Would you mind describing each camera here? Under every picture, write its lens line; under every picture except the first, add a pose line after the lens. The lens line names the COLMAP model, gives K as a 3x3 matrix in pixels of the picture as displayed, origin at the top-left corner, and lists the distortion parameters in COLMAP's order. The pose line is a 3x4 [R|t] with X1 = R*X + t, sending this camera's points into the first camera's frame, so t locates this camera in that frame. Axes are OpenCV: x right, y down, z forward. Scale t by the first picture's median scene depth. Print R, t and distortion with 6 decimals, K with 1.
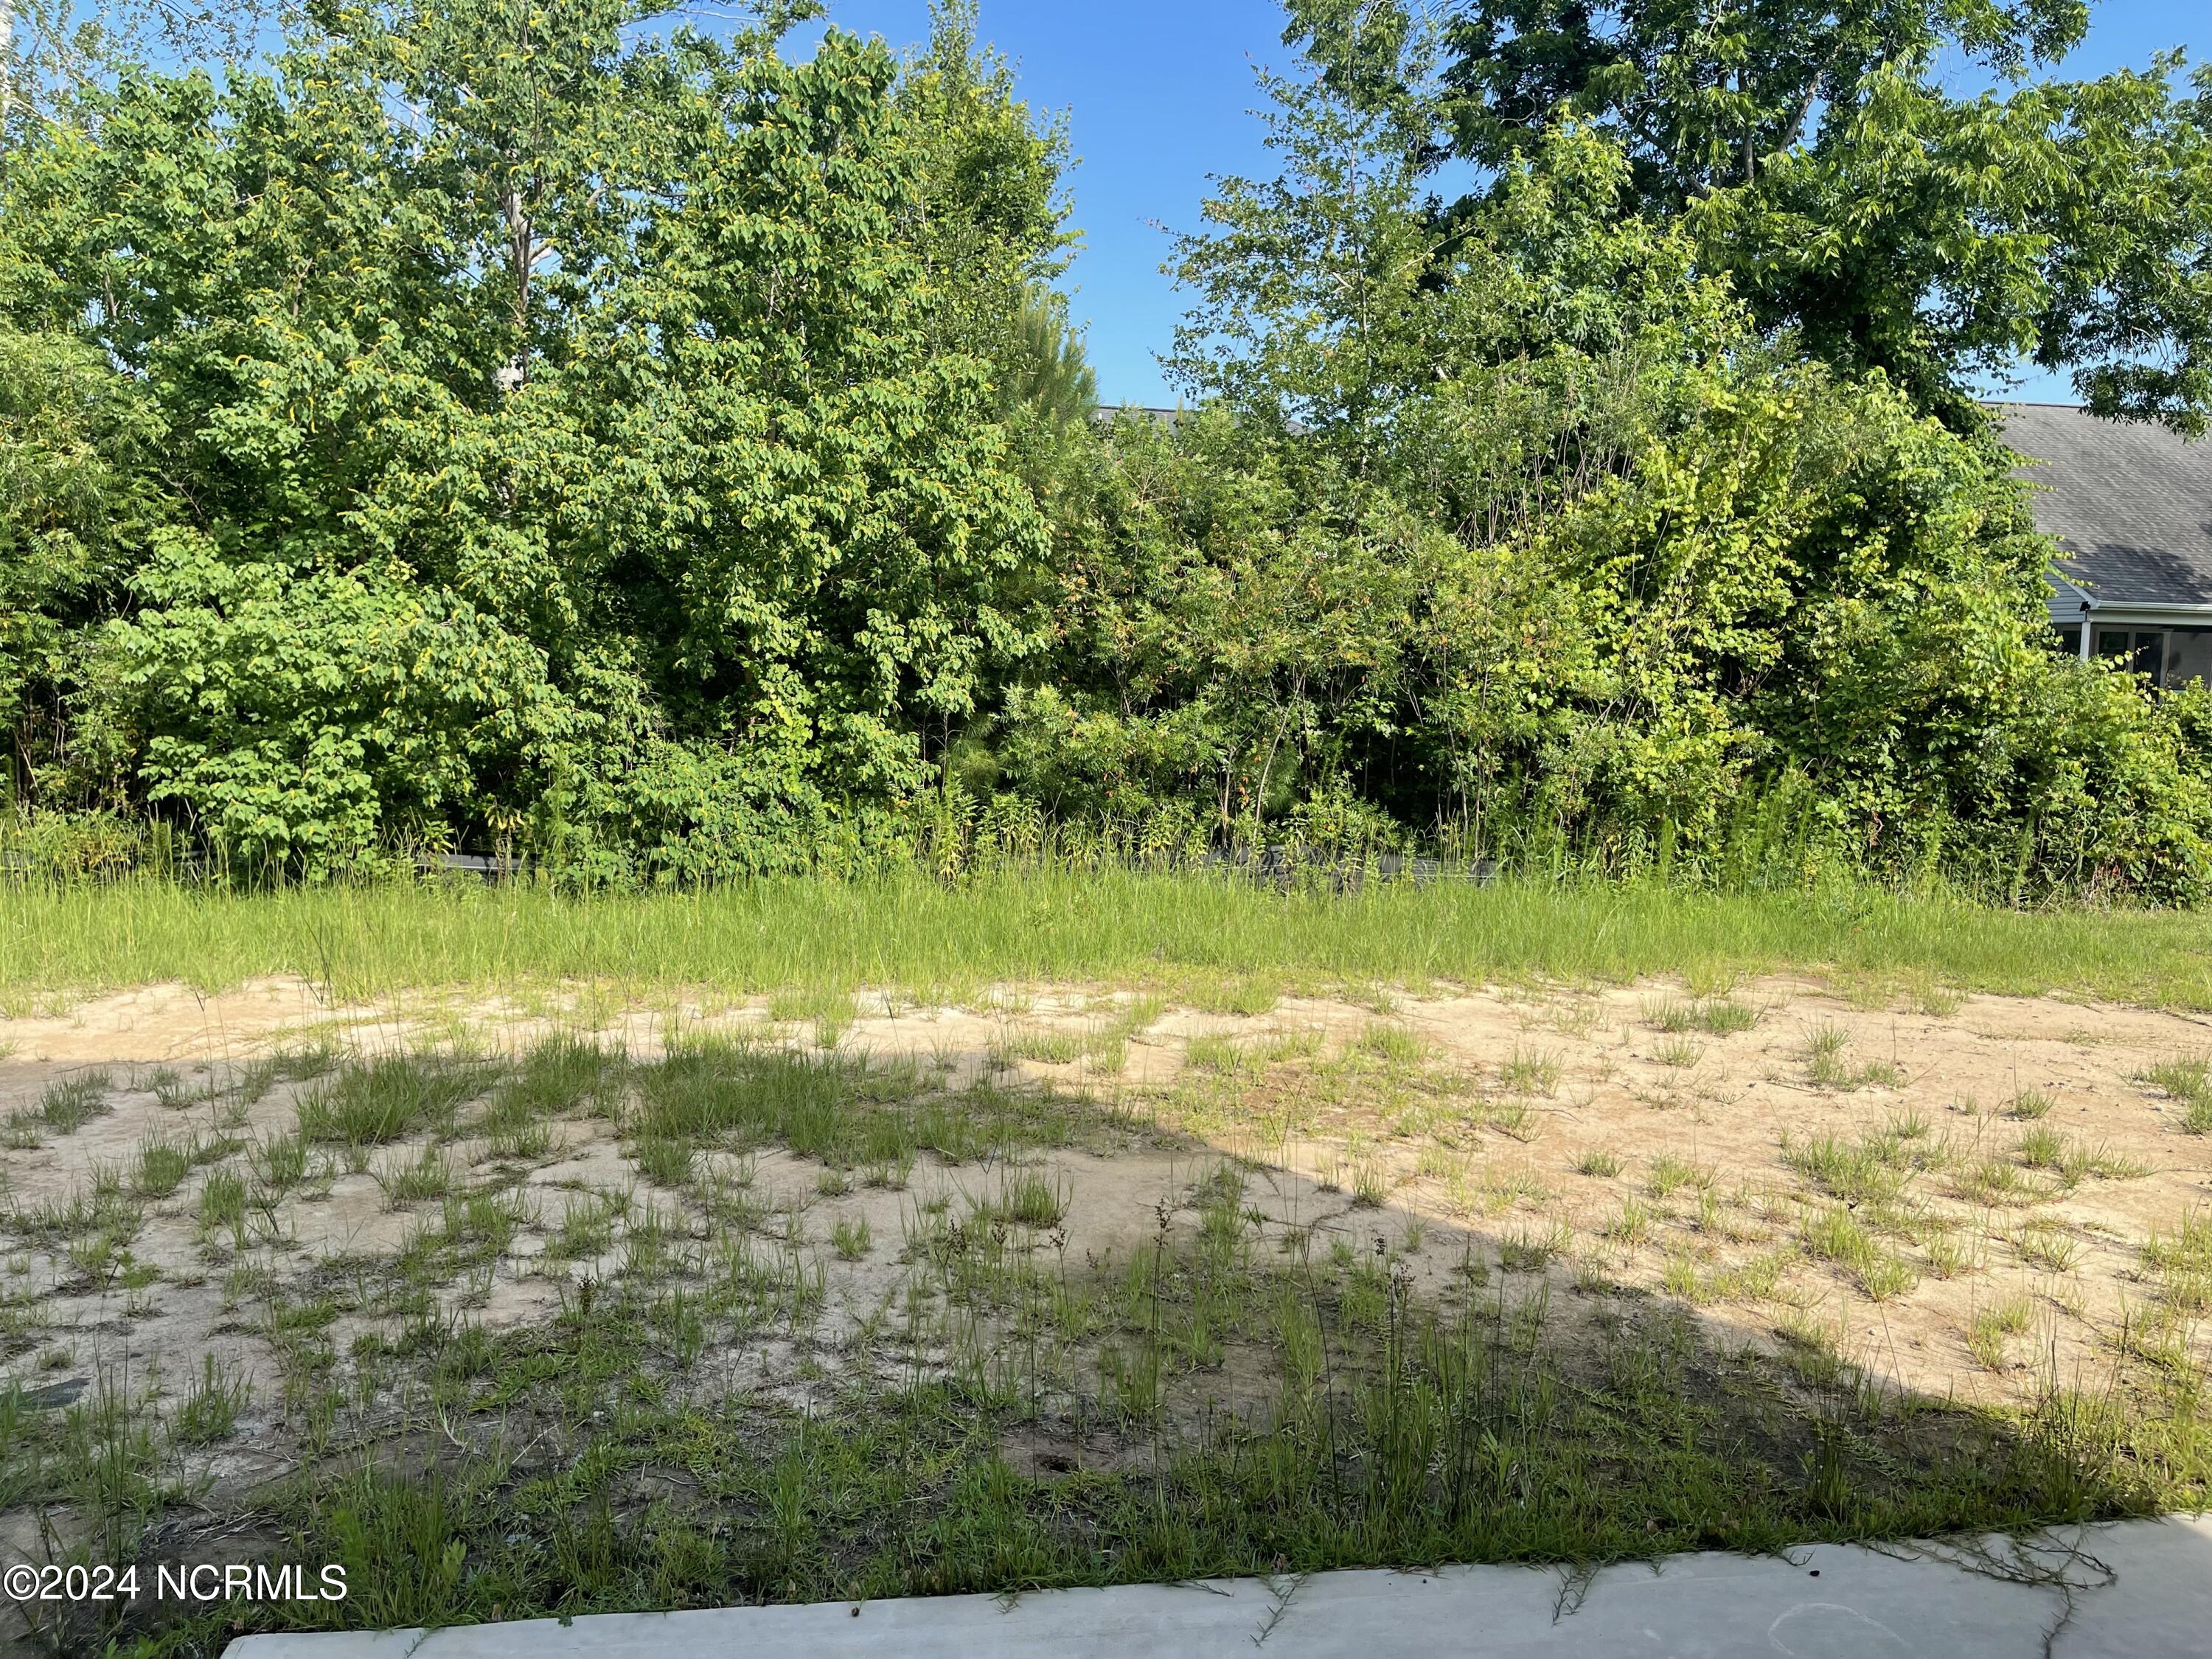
lens RADIAL K [[1674.9, 0, 1102.9], [0, 1674.9, 828.3], [0, 0, 1]] dist [0.039409, -0.037259]
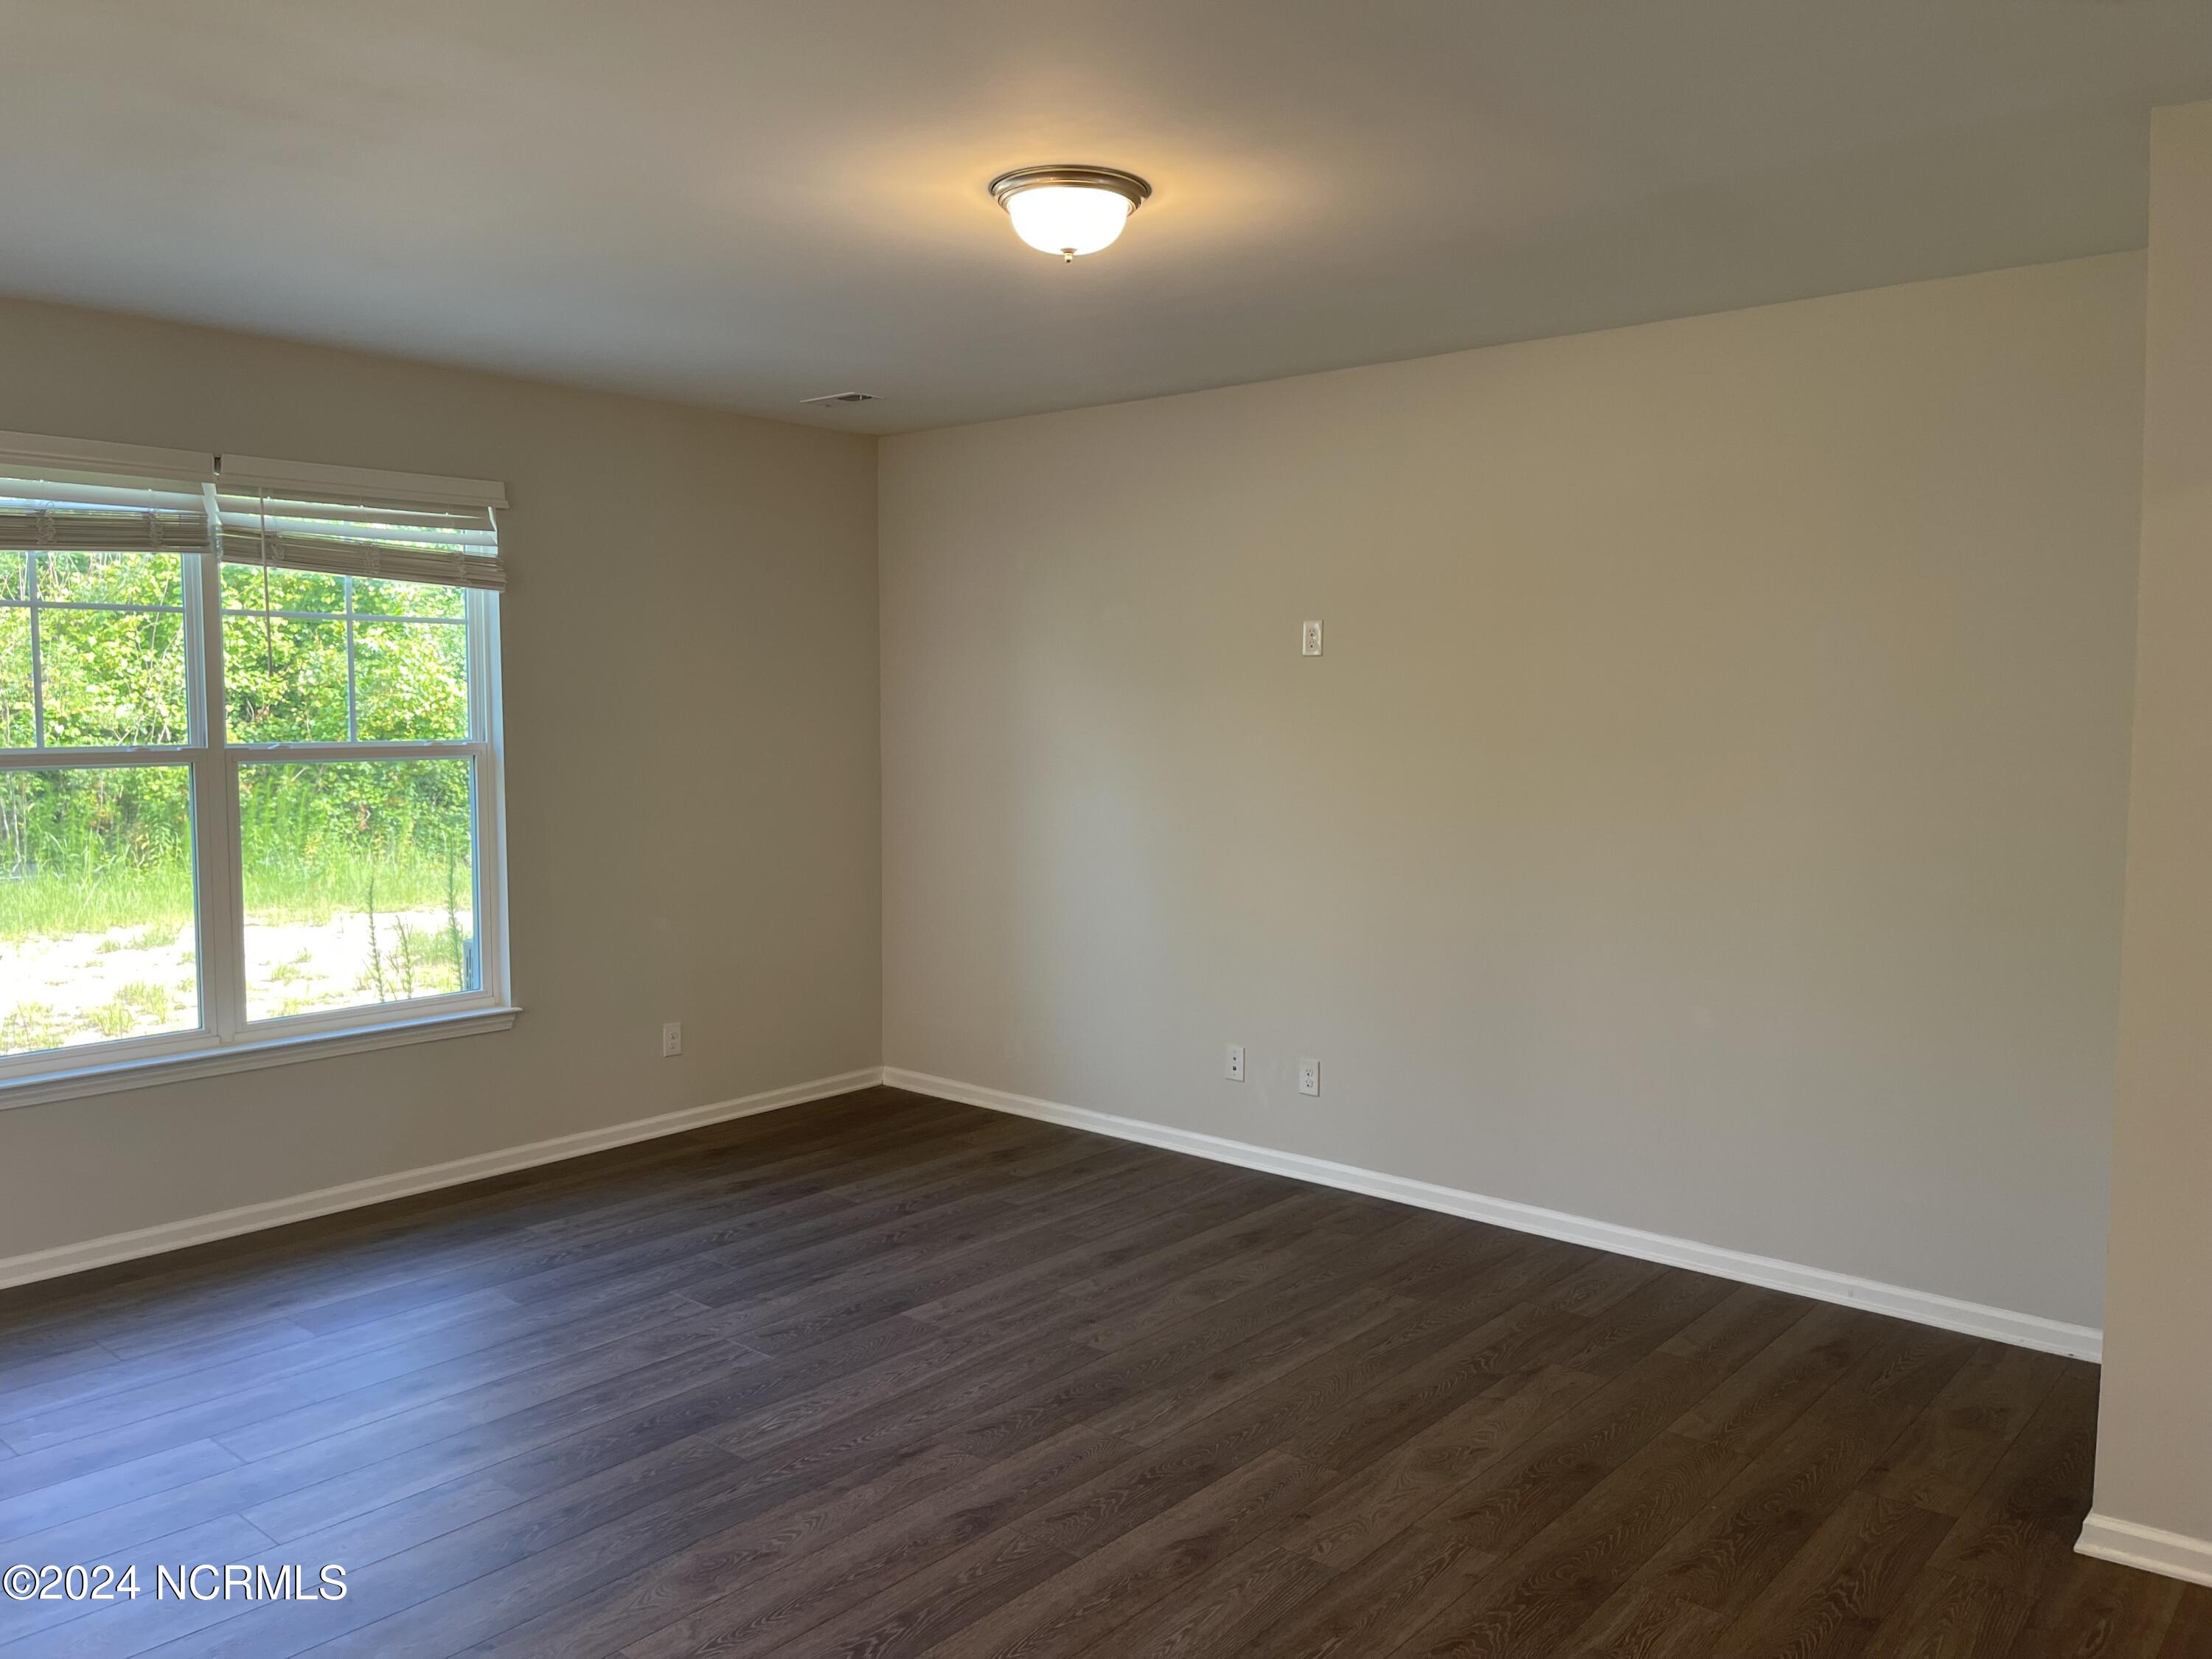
lens RADIAL K [[1674.9, 0, 1097.8], [0, 1674.9, 832.6], [0, 0, 1]] dist [0.039409, -0.037259]
pose [[0.780102, -0.069901, 0.621735, 0.071548], [0.077443, 0.996885, 0.014910, 0.038680], [-0.620841, 0.036518, 0.783086, -0.442106]]
